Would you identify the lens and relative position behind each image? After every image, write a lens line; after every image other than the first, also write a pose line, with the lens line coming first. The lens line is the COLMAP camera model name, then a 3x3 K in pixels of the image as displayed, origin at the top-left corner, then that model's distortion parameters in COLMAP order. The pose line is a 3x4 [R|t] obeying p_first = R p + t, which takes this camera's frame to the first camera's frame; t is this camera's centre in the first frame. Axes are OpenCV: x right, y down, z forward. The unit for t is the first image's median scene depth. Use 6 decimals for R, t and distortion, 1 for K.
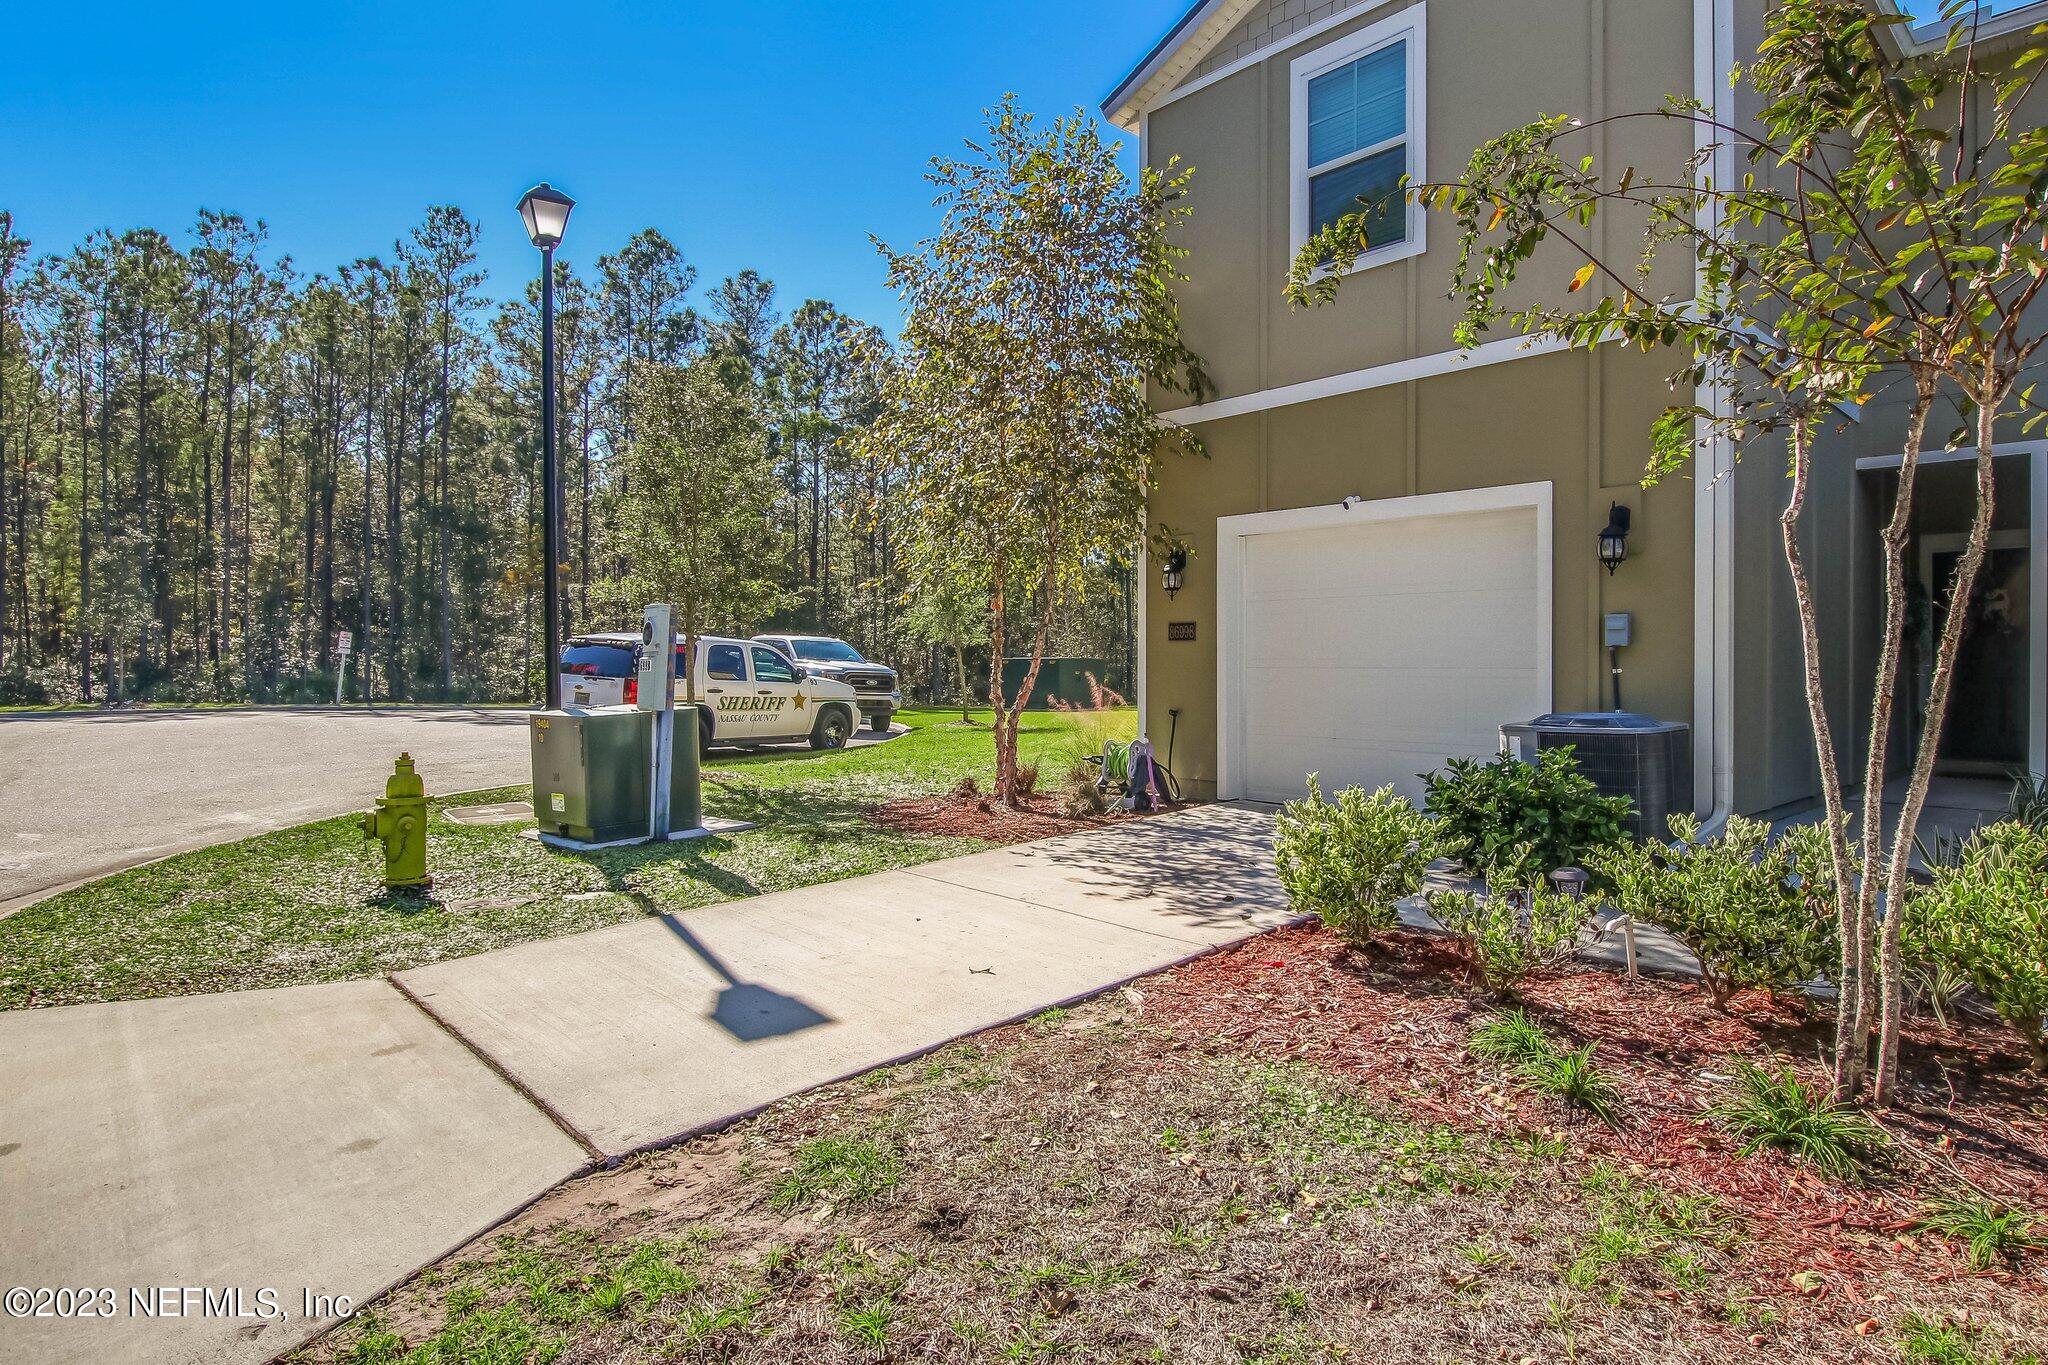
lens RADIAL K [[1148.3, 0, 1027.9], [0, 1148.3, 649.8], [0, 0, 1]] dist [-0.015787, 0.005328]
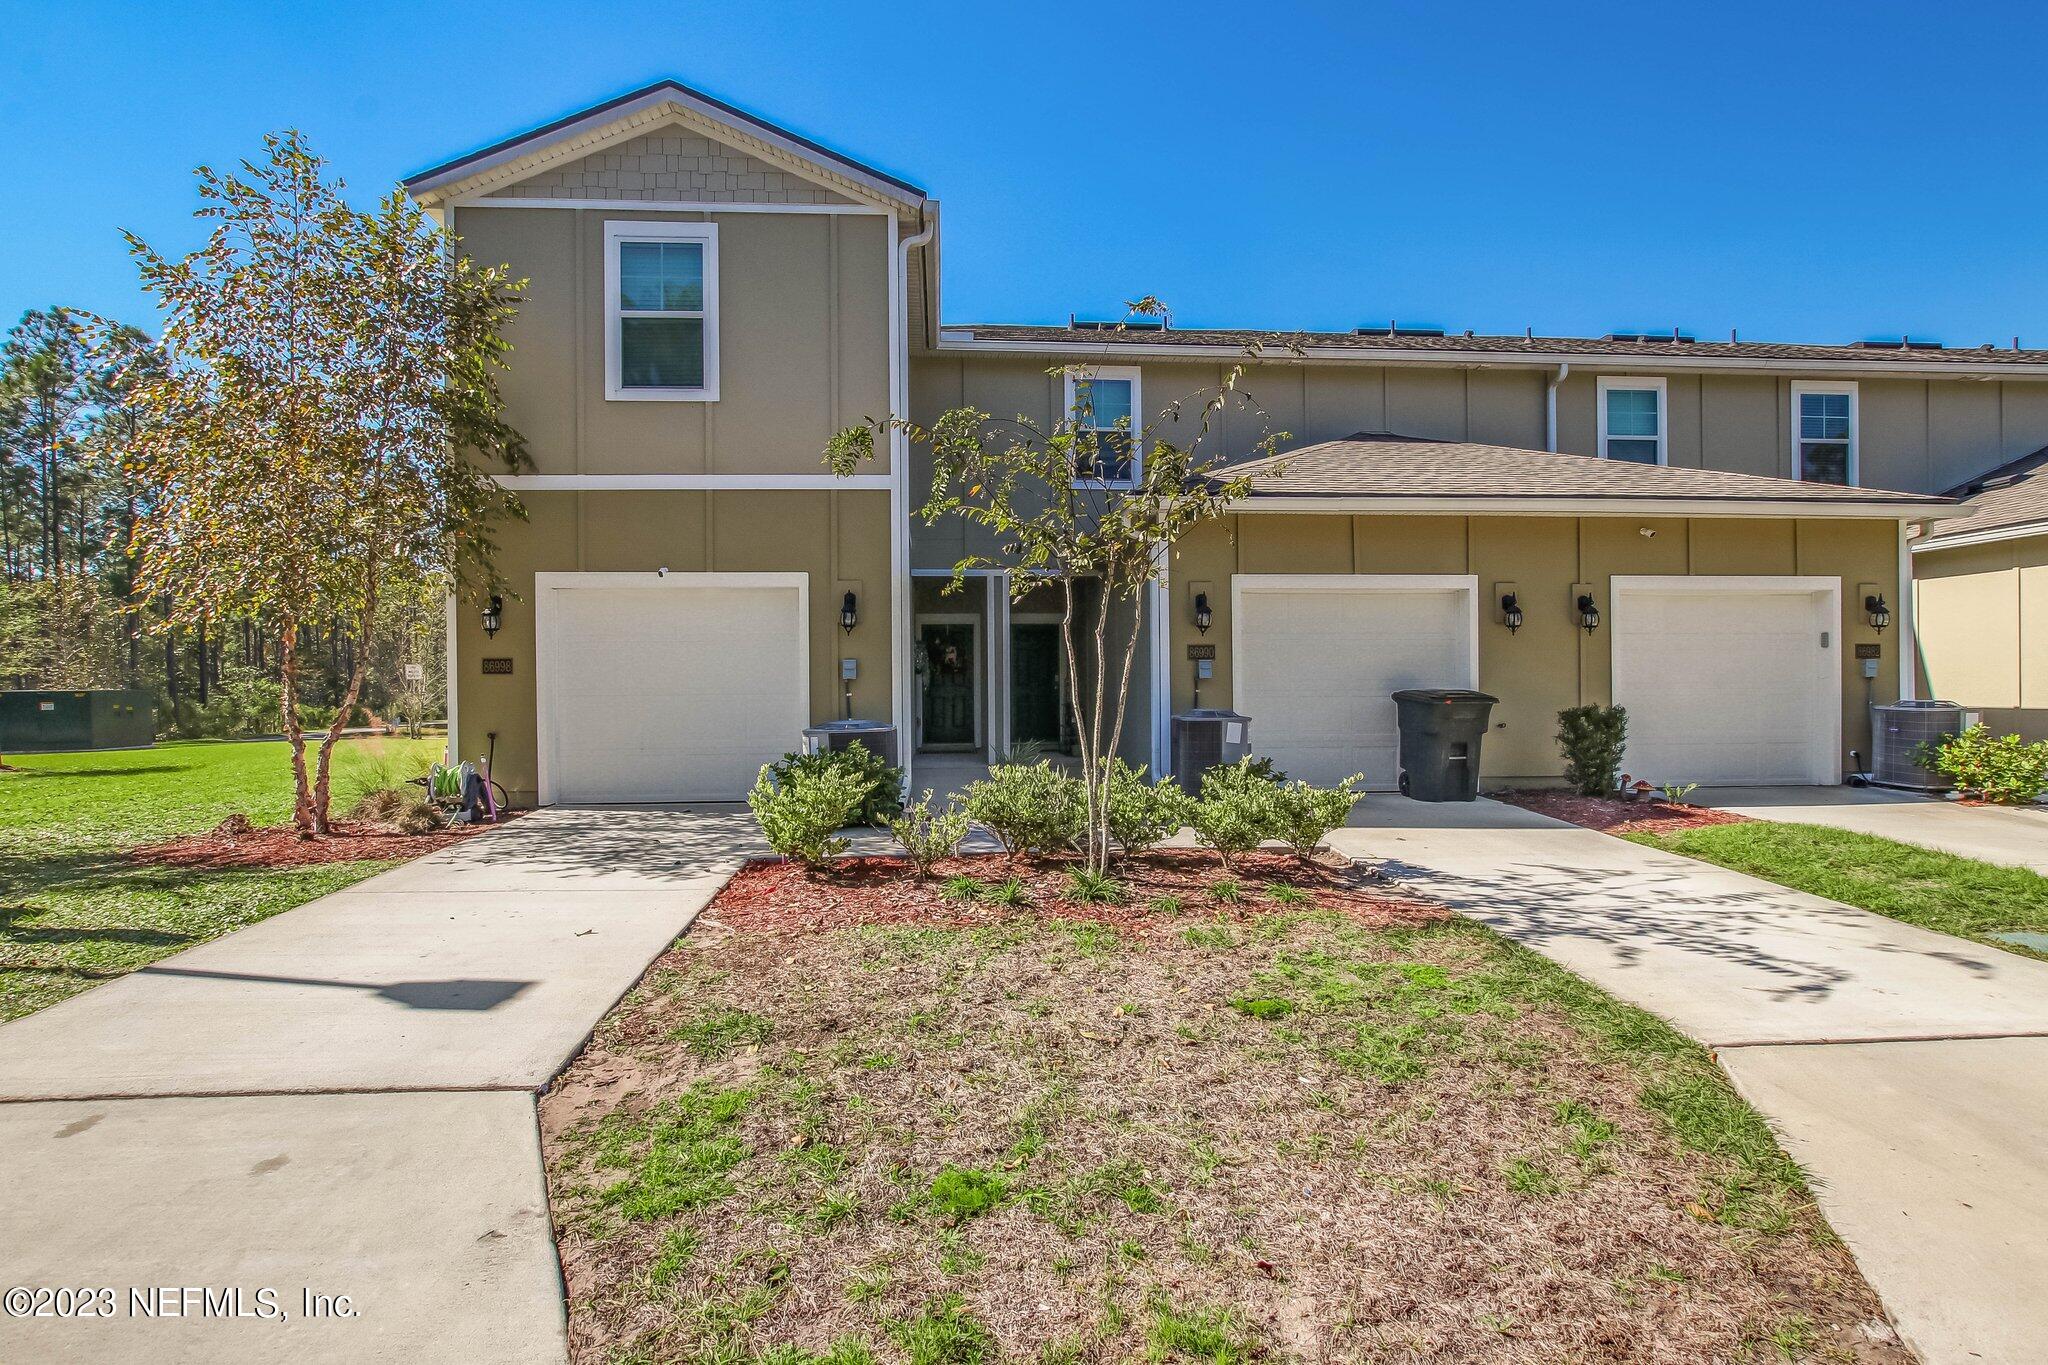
lens RADIAL K [[951.5, 0, 1033.2], [0, 951.5, 684.1], [0, 0, 1]] dist [-0.014407, 0.004813]
pose [[0.619968, -0.006946, 0.784596, -0.365470], [0.000650, 0.999965, 0.008339, -0.006690], [-0.784627, -0.004660, 0.619951, -0.038813]]
